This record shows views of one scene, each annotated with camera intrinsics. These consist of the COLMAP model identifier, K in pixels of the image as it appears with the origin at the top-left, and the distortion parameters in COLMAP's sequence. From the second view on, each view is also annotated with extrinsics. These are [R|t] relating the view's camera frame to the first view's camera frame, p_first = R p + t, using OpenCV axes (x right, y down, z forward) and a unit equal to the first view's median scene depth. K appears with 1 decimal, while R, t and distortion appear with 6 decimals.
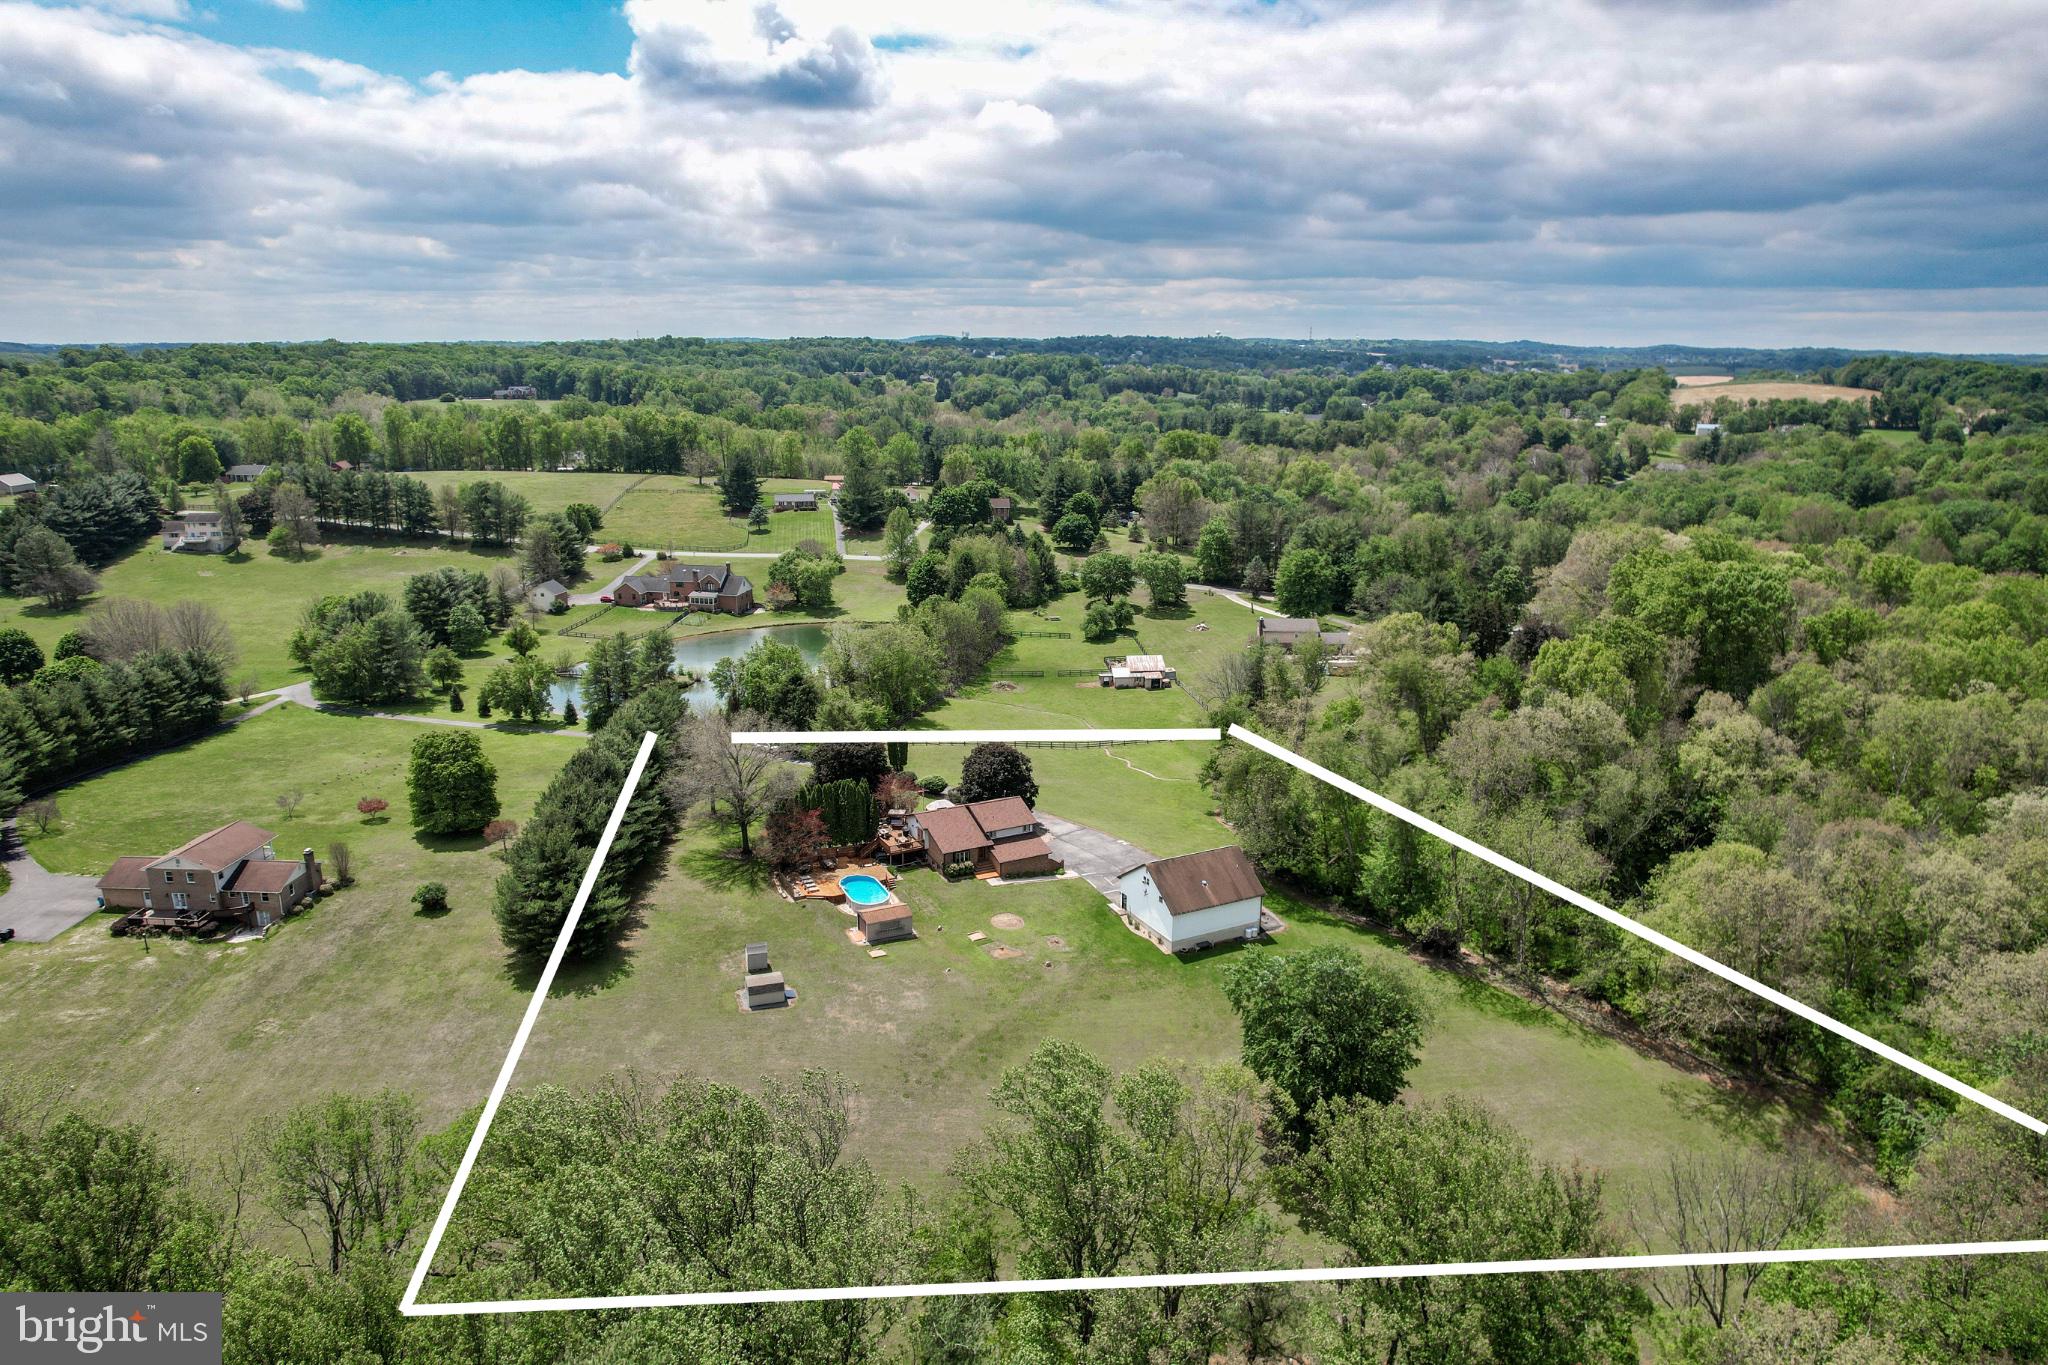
lens RADIAL K [[1313.2, 0, 1031.3], [0, 1313.2, 693.0], [0, 0, 1]] dist [-0.071033, 0.060338]
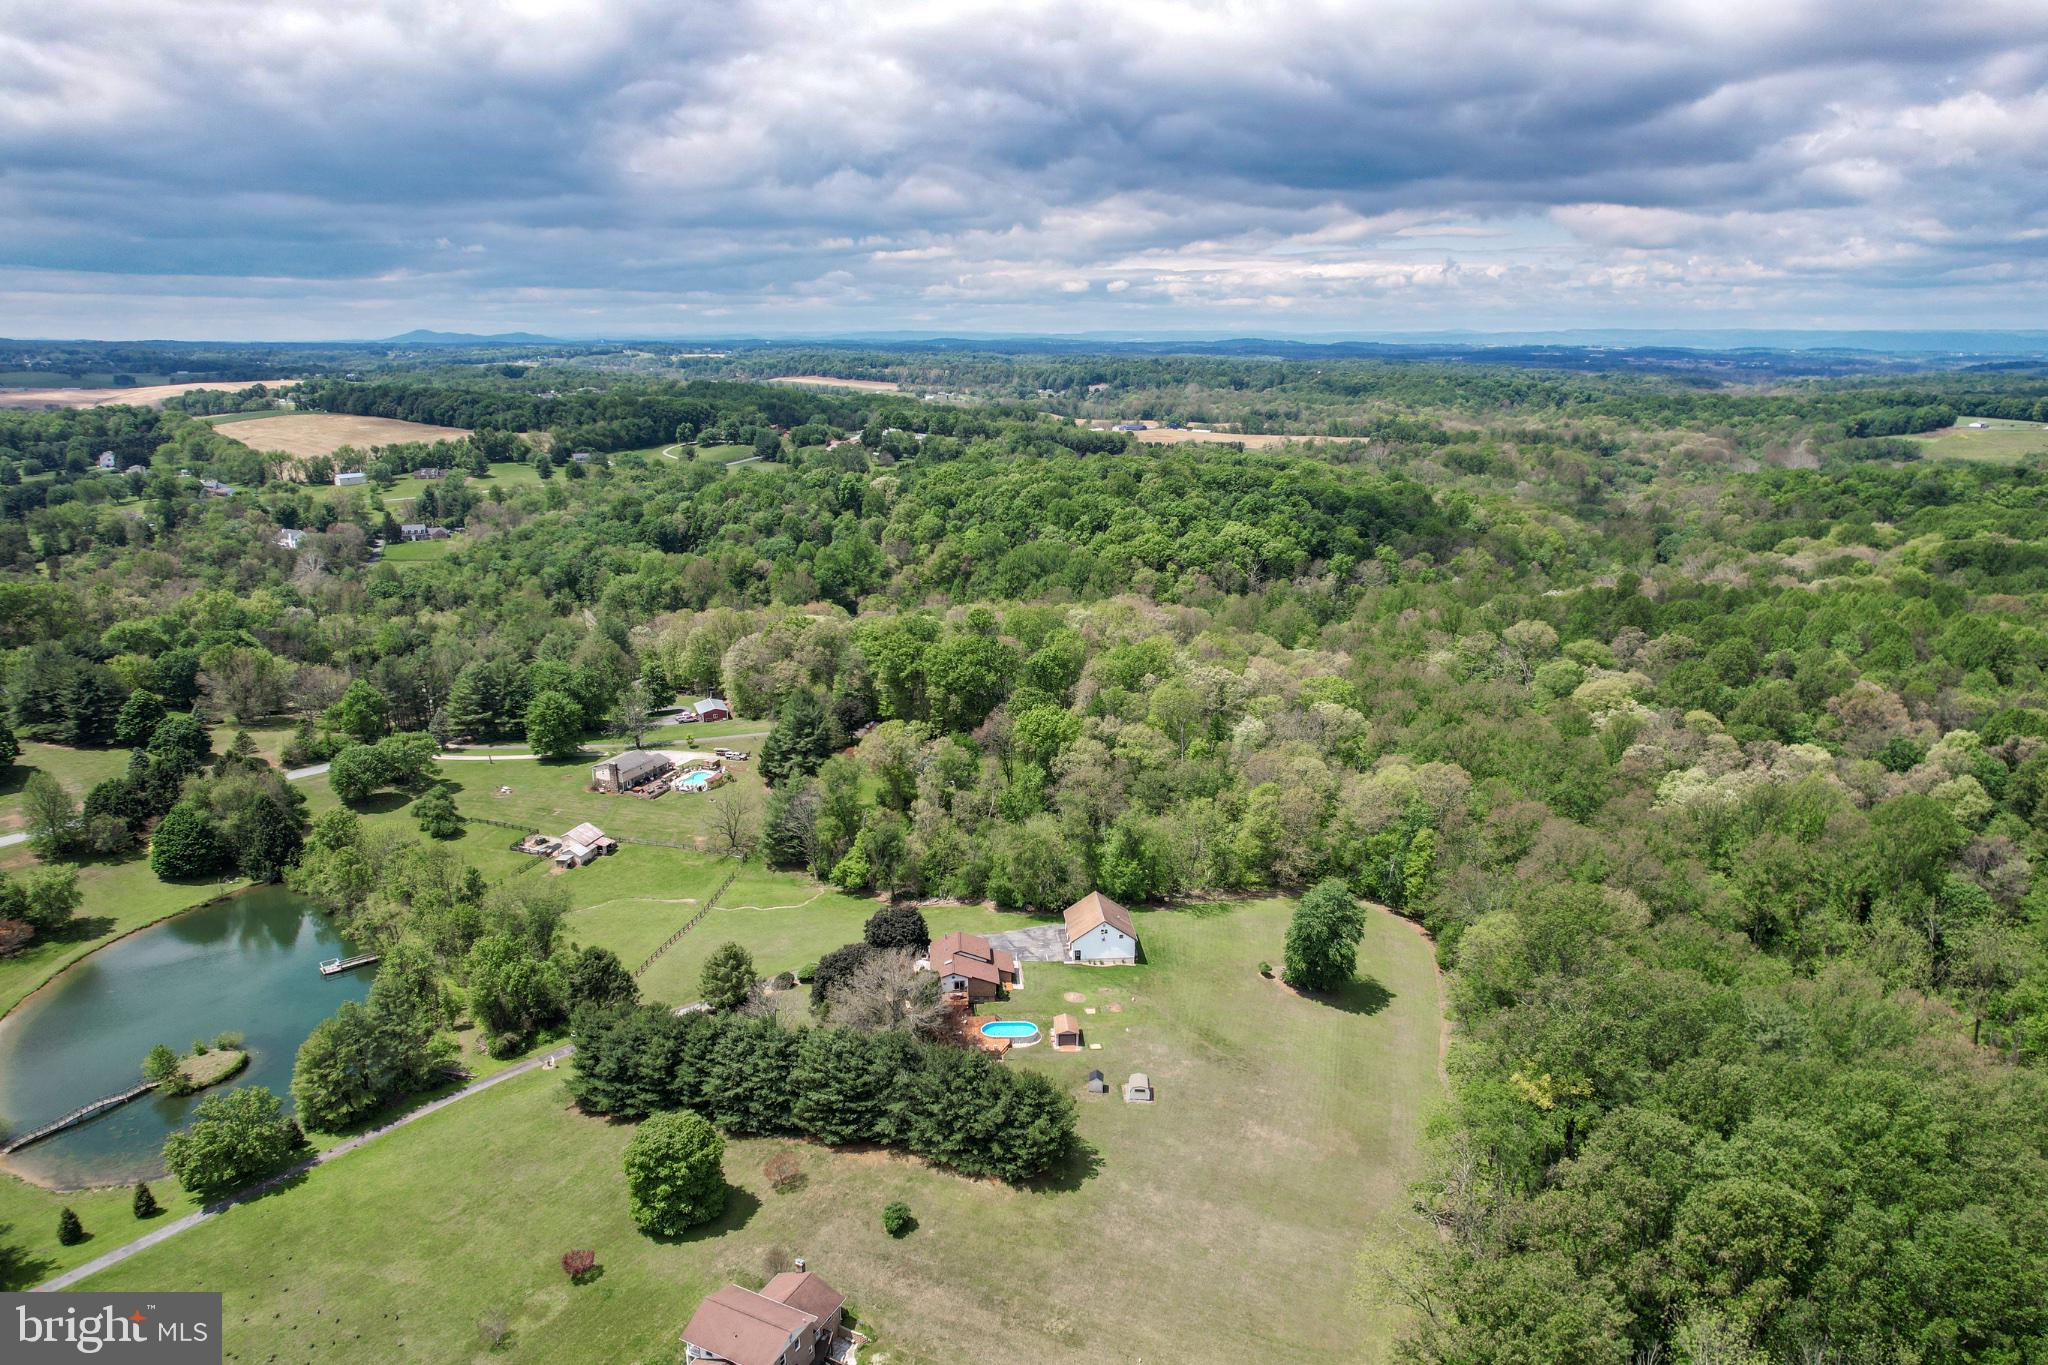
lens RADIAL K [[1311.7, 0, 1032.6], [0, 1311.7, 693.0], [0, 0, 1]] dist [-0.068874, 0.058651]
pose [[0.387305, -0.253642, 0.886375, -0.840534], [0.241900, 0.955686, 0.167776, -0.274284], [-0.889651, 0.149433, 0.431497, 0.245478]]
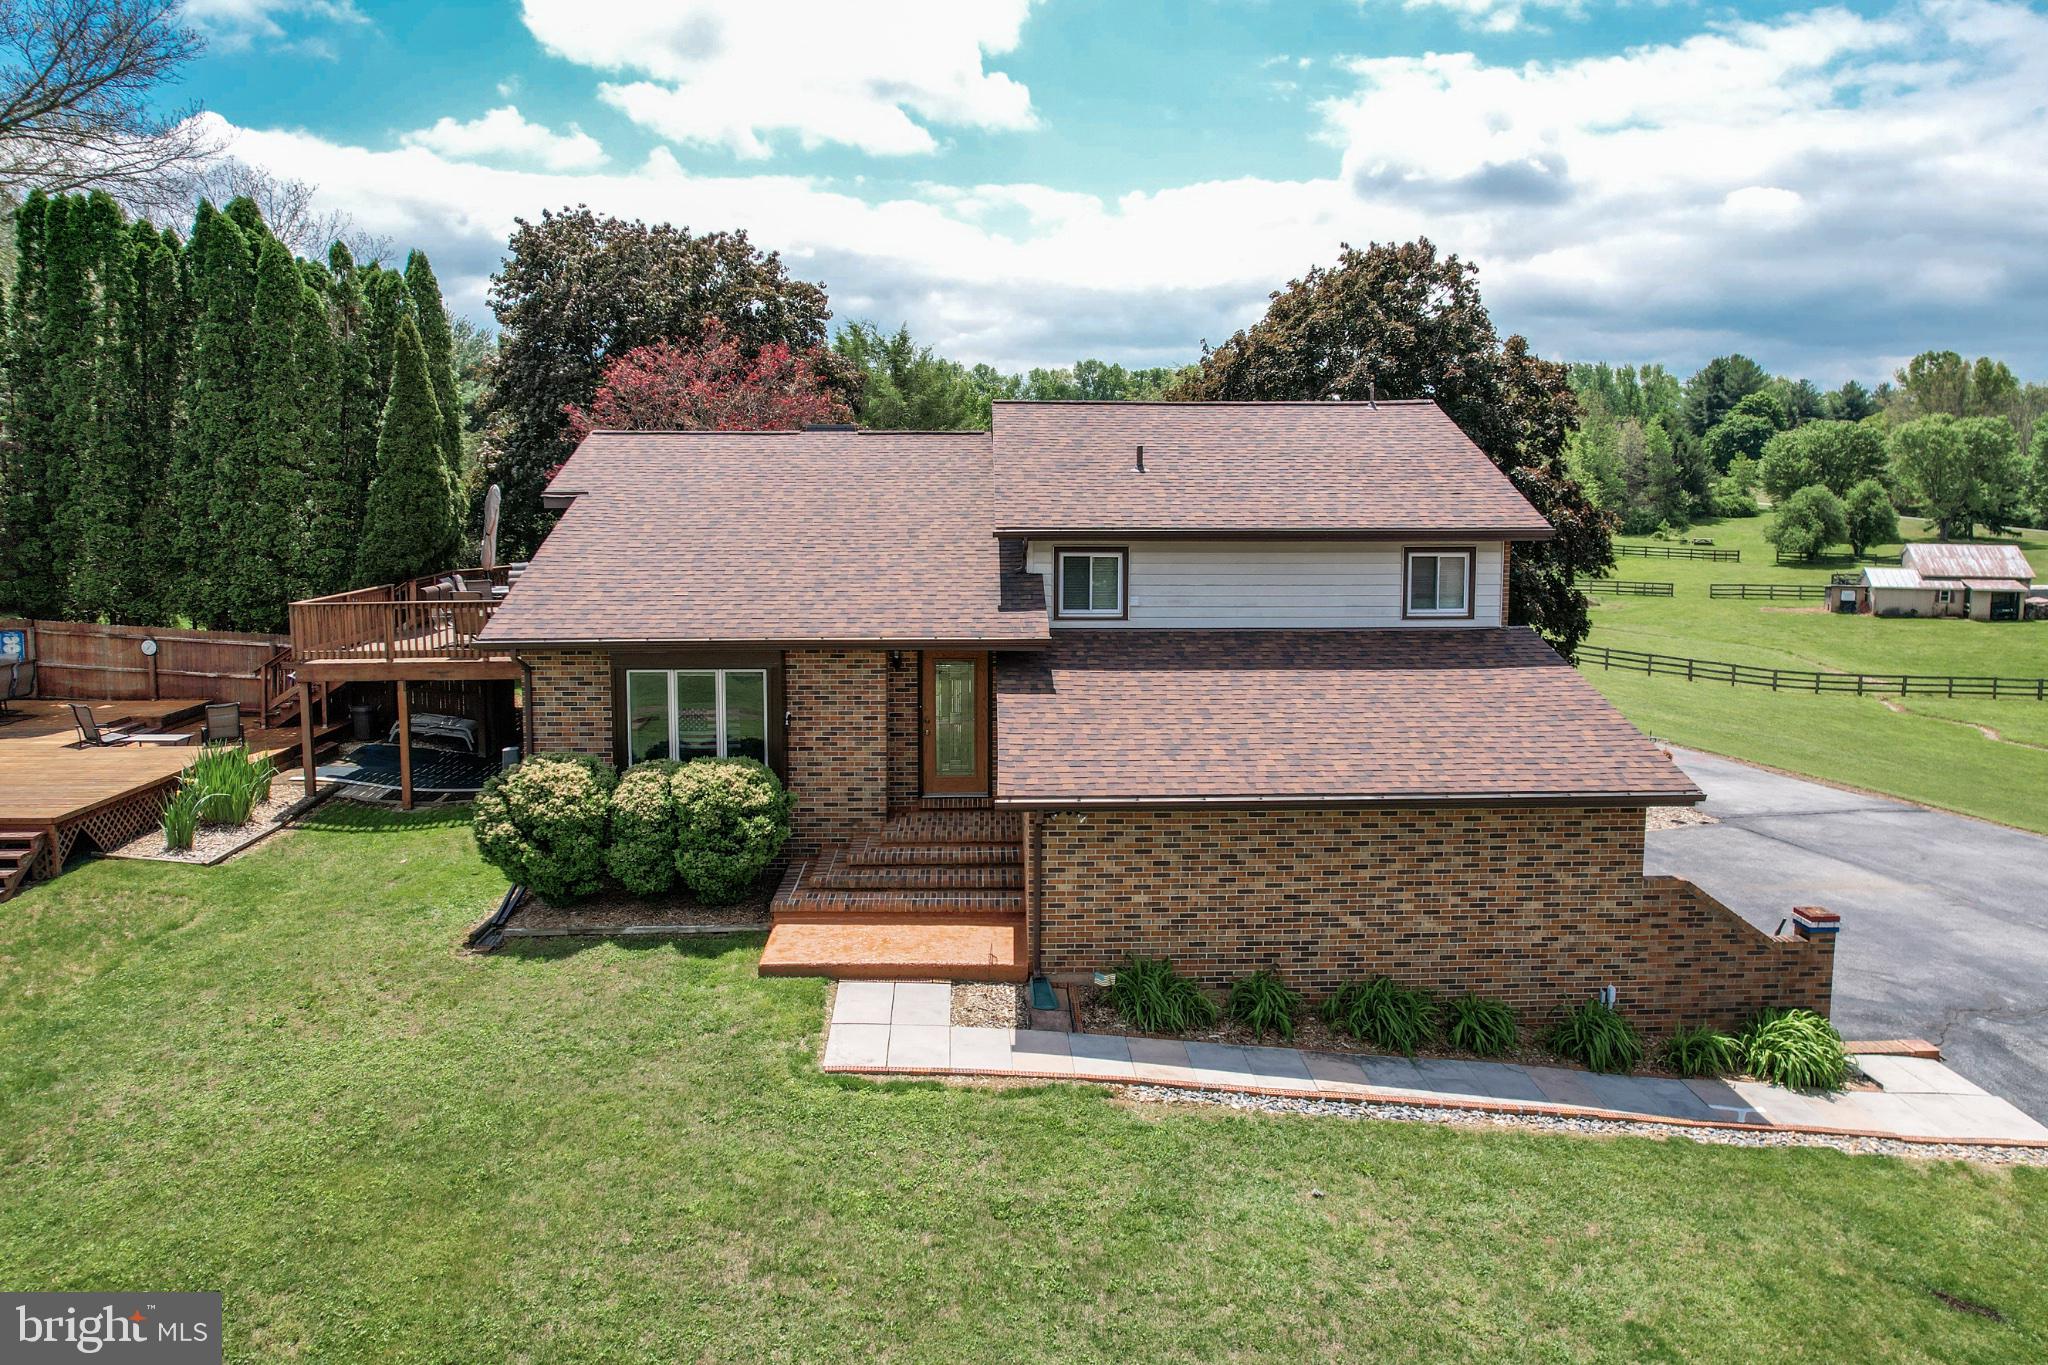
lens RADIAL K [[1378.3, 0, 1018.5], [0, 1378.3, 605.8], [0, 0, 1]] dist [-0.061518, 0.053107]
pose [[0.902668, 0.039149, -0.428552, 0.009952], [-0.110035, 0.983746, -0.141903, 0.093110], [0.416031, 0.175247, 0.892304, 0.662093]]
